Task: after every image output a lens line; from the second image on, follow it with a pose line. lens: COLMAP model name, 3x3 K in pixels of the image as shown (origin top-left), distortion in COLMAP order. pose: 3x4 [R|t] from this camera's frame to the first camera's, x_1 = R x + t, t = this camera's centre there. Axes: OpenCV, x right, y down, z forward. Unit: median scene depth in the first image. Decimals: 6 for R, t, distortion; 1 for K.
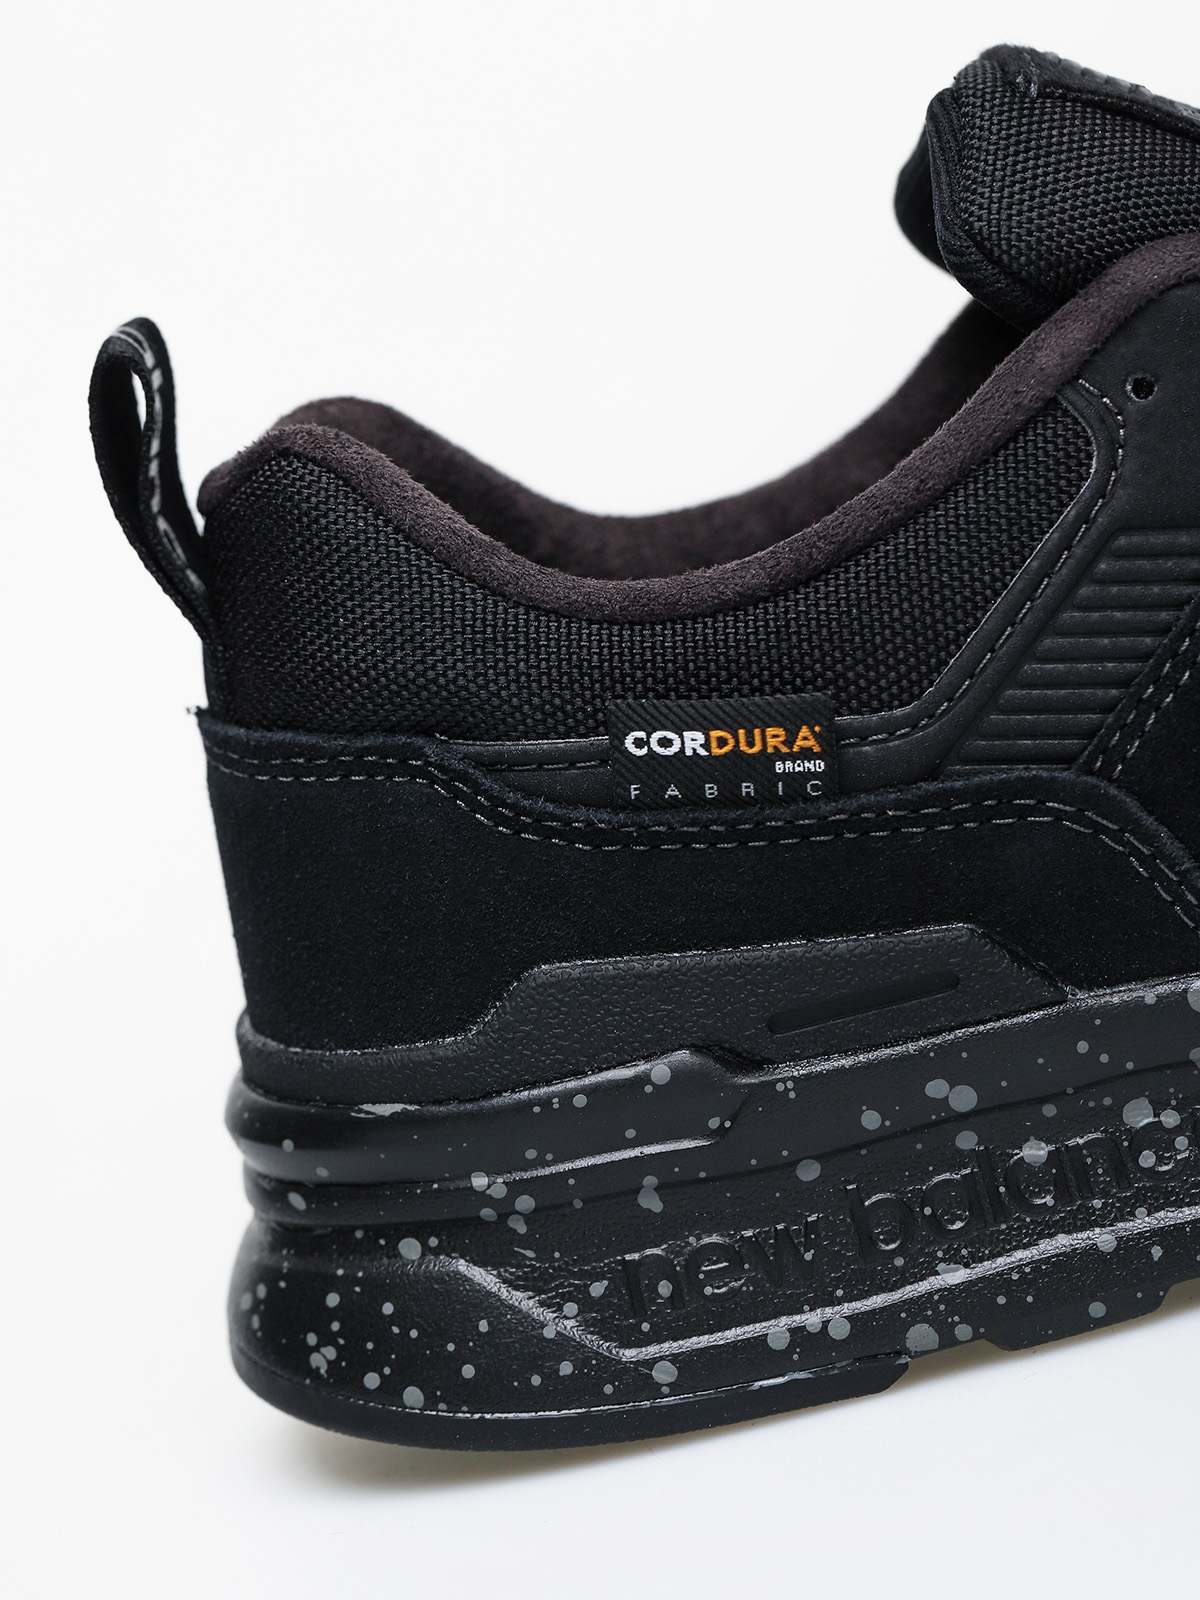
lens RADIAL K [[5084.6, 0, 600.1], [0, 5084.6, 793.4], [0, 0, 1]] dist [0.342191, 0.000000]
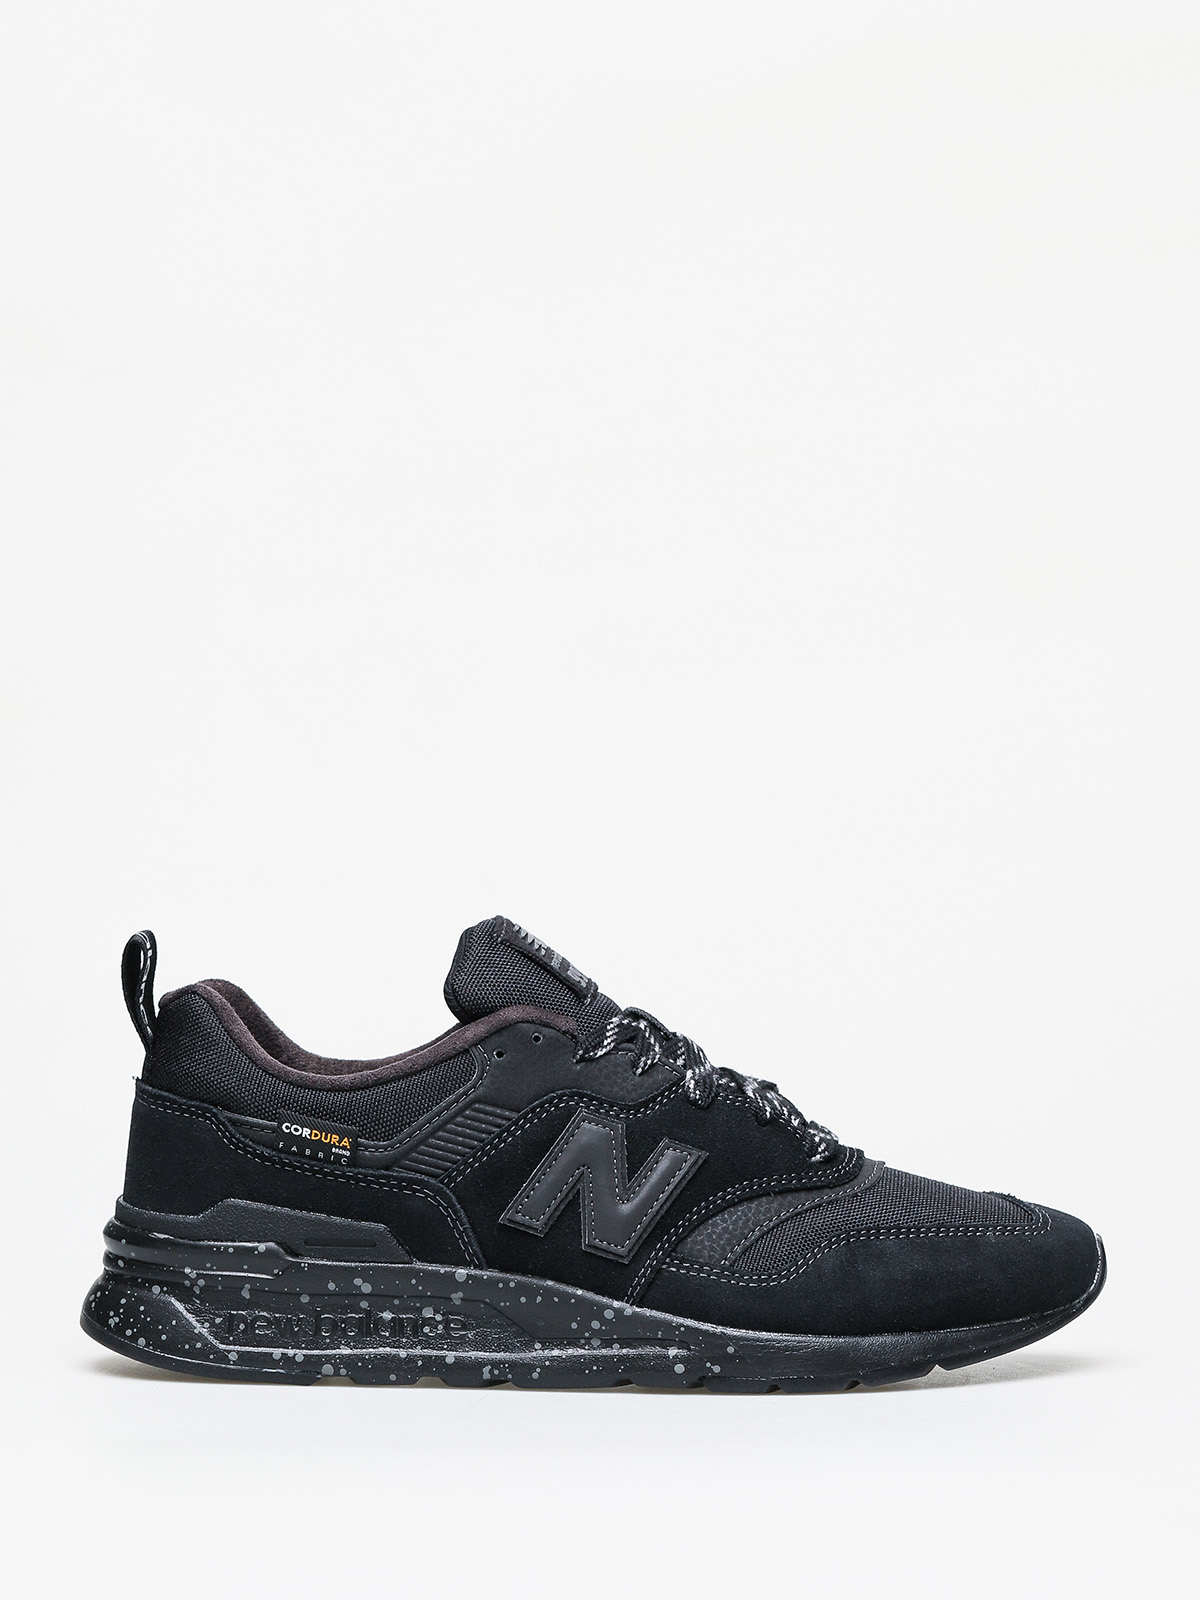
lens RADIAL K [[5084.6, 0, 592.7], [0, 5084.6, 626.6], [0, 0, 1]] dist [0.342191, 0.000000]
pose [[0.963888, 0.266254, -0.005415, 0.108818], [-0.263580, 0.950910, -0.162161, 0.136008], [-0.038027, 0.157732, 0.986750, -1.777576]]
